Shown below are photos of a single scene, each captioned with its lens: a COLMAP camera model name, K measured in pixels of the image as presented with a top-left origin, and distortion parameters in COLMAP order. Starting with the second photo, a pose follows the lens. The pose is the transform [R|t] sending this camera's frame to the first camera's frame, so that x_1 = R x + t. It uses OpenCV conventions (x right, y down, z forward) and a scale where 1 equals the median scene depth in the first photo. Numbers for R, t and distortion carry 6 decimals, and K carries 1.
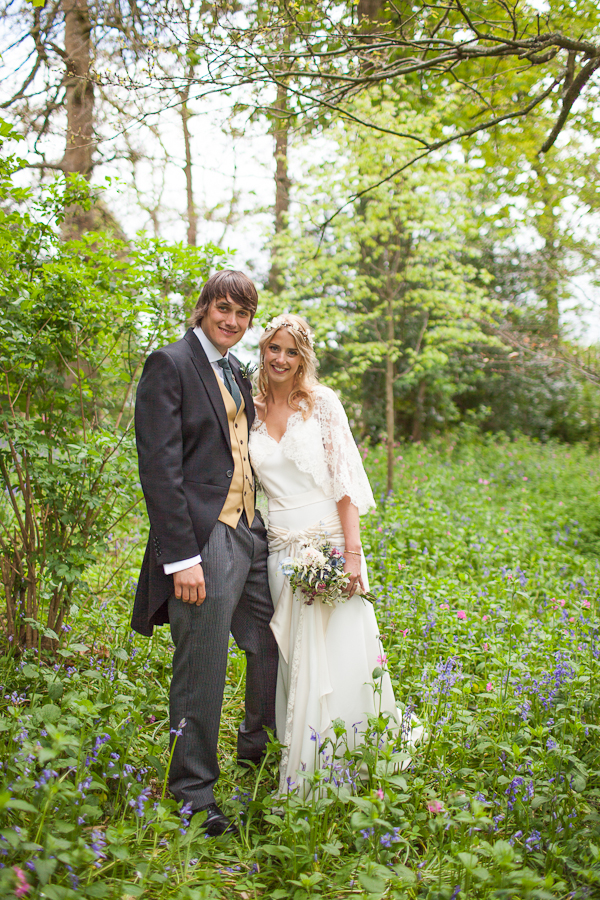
lens RADIAL K [[927.8, 0, 300.0], [0, 927.8, 450.0], [0, 0, 1]] dist [-0.066189, 0.035799]
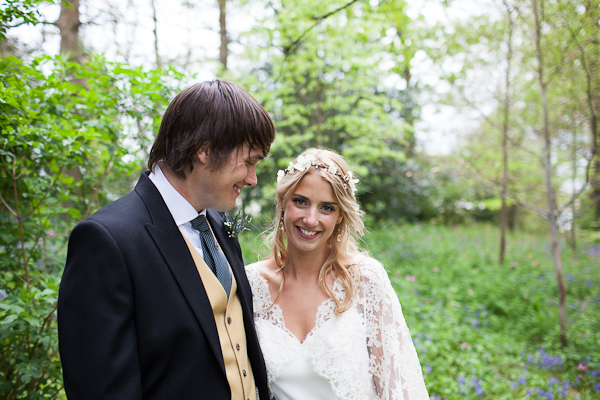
lens RADIAL K [[596.2, 0, 300.6], [0, 596.2, 211.7], [0, 0, 1]] dist [-0.058657, 0.014633]
pose [[0.993030, -0.018989, 0.116326, -0.022207], [0.020768, 0.999685, -0.014095, -0.031814], [-0.116022, 0.016412, 0.993111, 0.201847]]
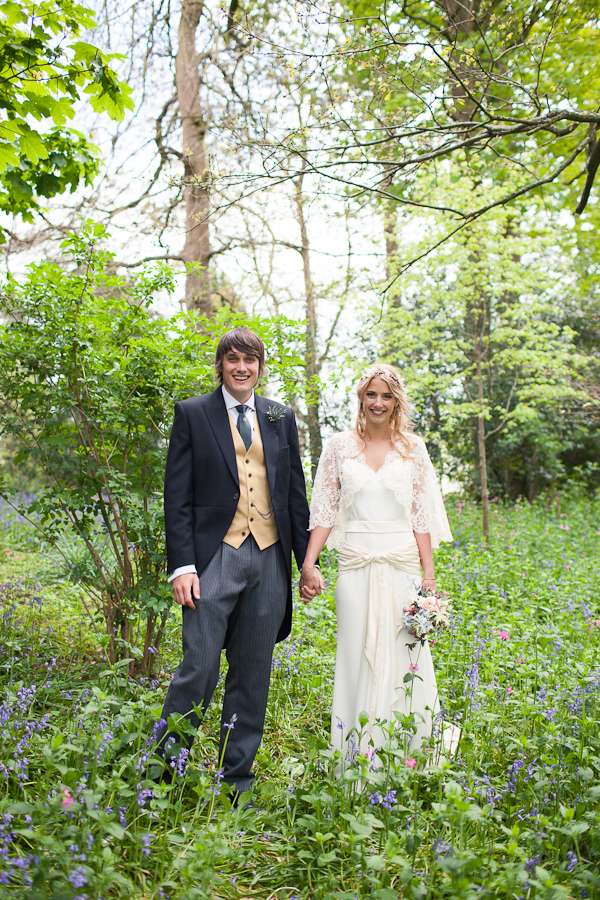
lens RADIAL K [[927.8, 0, 300.0], [0, 927.8, 450.0], [0, 0, 1]] dist [-0.066189, 0.035799]
pose [[0.988148, -0.039718, -0.148279, 0.046790], [0.027532, 0.996140, -0.083352, 0.019506], [0.151017, 0.078281, 0.985427, -0.054389]]
